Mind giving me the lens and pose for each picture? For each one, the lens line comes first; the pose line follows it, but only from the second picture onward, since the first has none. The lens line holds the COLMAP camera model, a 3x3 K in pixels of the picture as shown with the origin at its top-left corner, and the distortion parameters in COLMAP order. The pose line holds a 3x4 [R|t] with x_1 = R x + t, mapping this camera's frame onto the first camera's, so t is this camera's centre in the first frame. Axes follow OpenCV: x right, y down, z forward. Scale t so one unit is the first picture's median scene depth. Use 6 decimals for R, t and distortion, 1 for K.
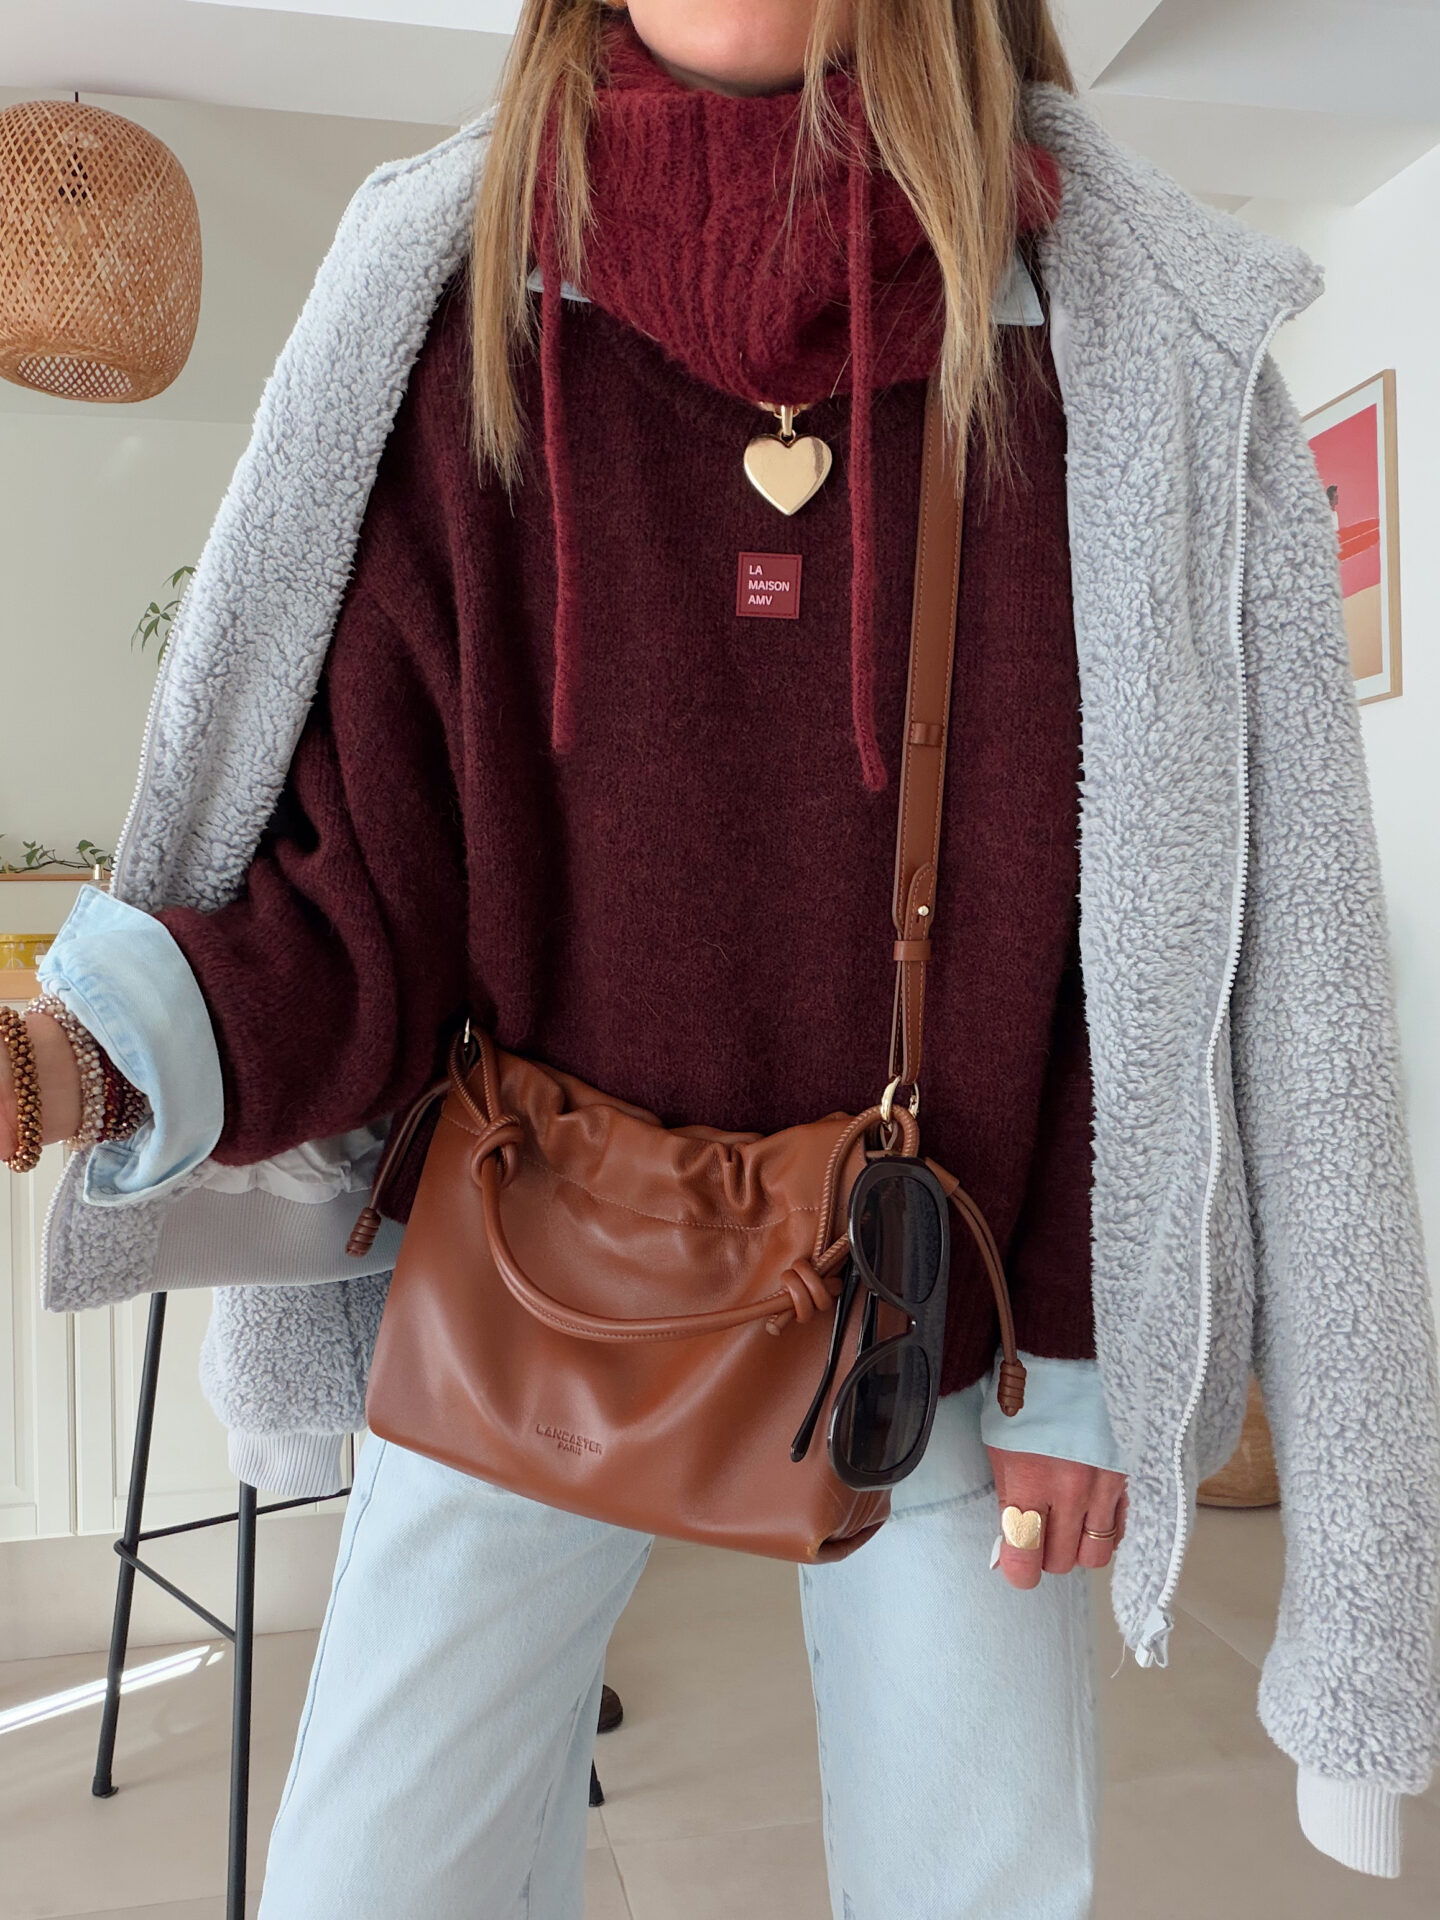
lens RADIAL K [[1698.4, 0, 704.6], [0, 1698.4, 957.6], [0, 0, 1]] dist [0.002920, 0.004435]
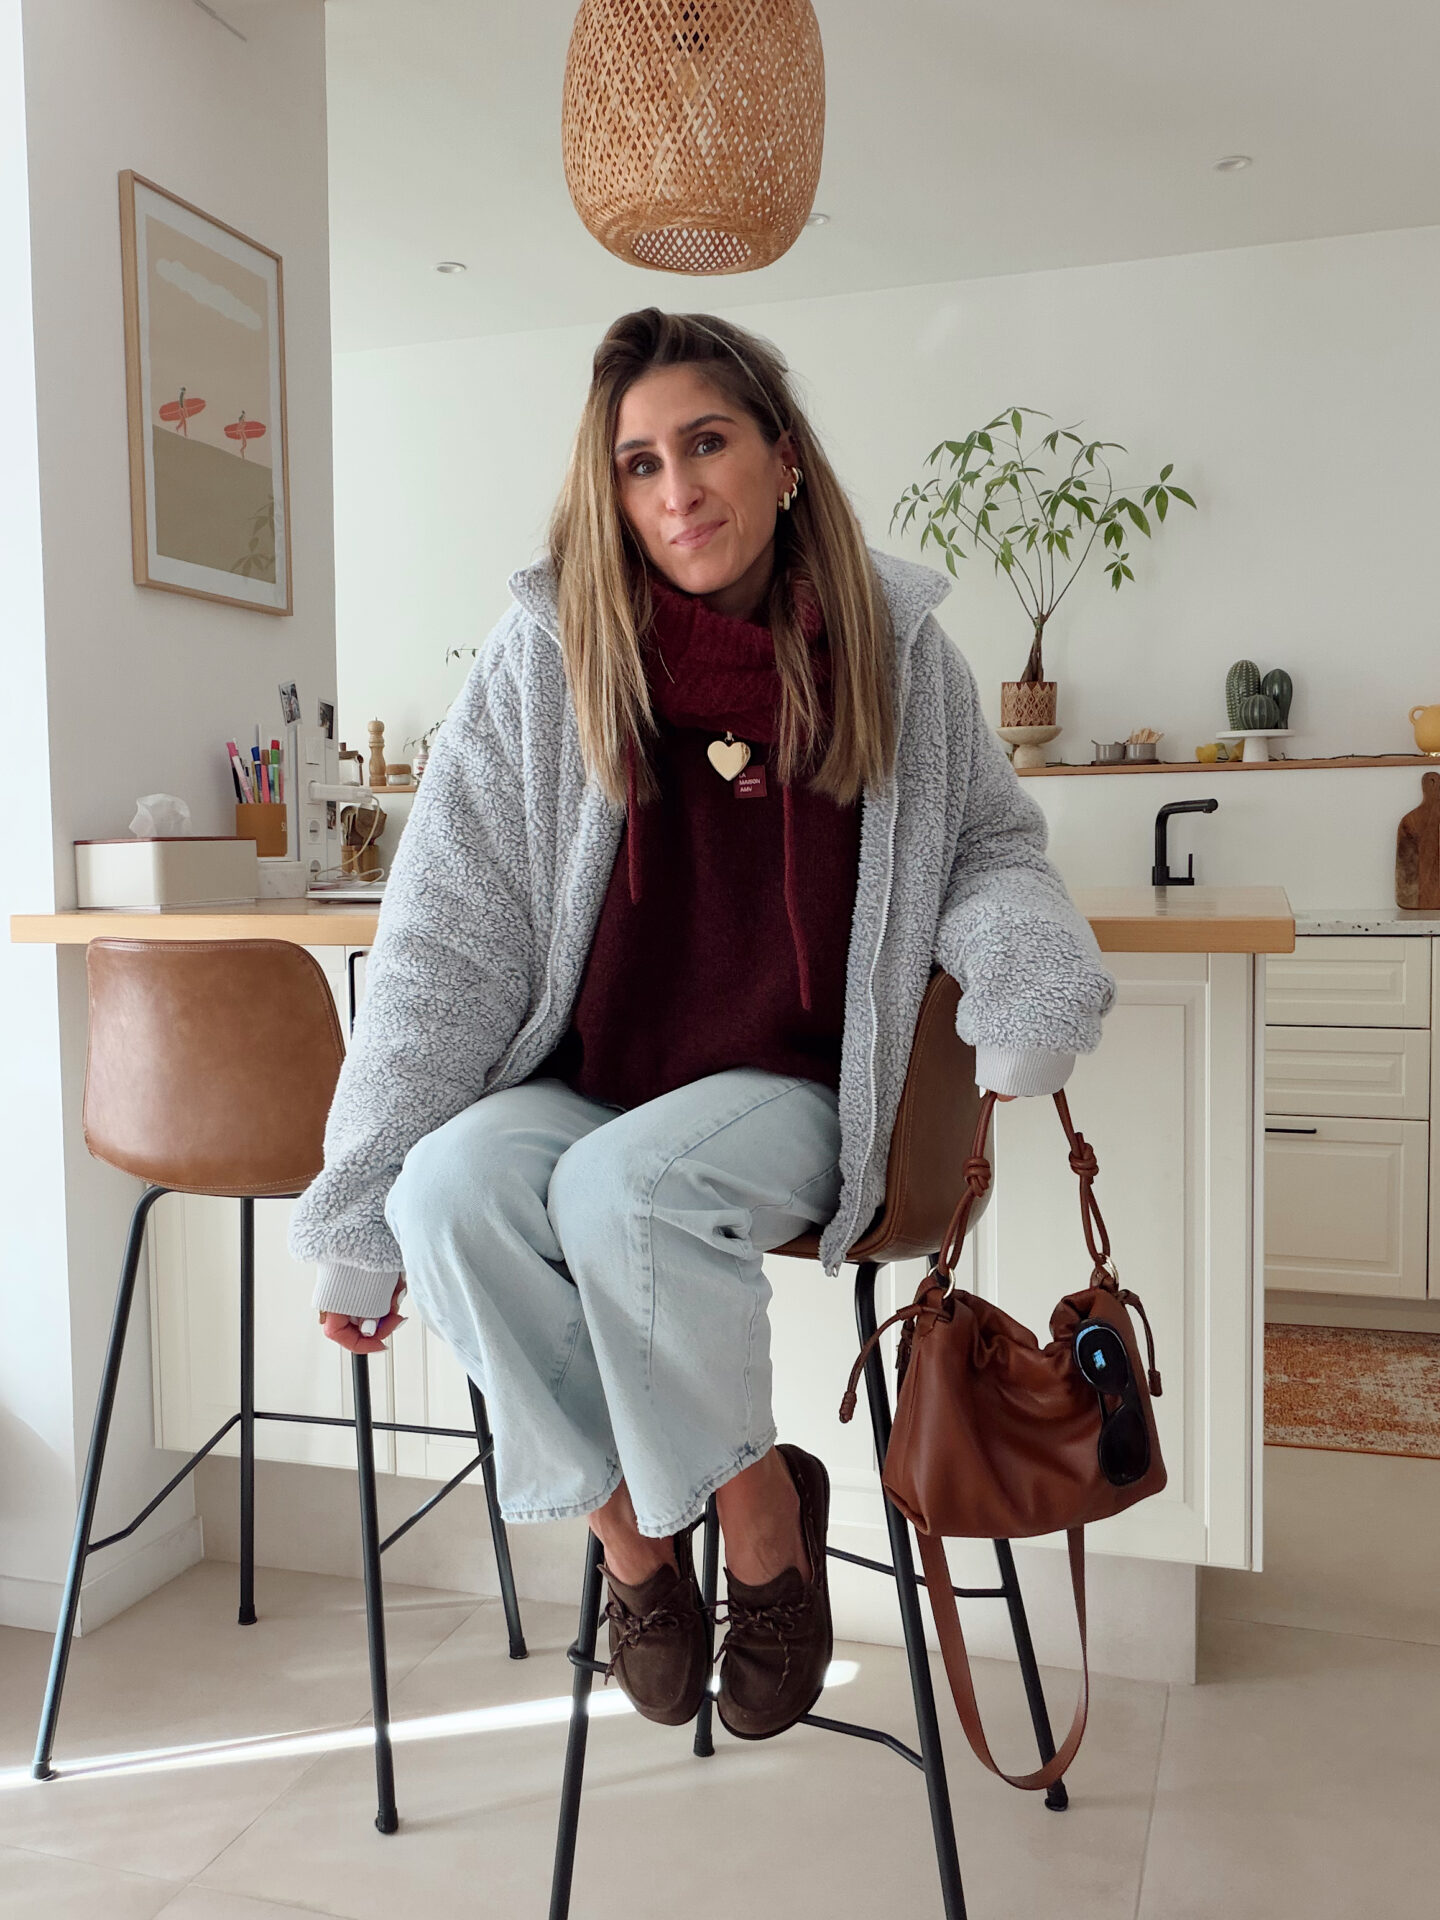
lens RADIAL K [[1698.4, 0, 718.7], [0, 1698.4, 951.5], [0, 0, 1]] dist [0.002920, 0.004435]
pose [[0.863063, 0.036958, -0.503743, 0.124903], [-0.000496, 0.997381, 0.072324, -0.032538], [0.505097, -0.062171, 0.860821, 0.209661]]
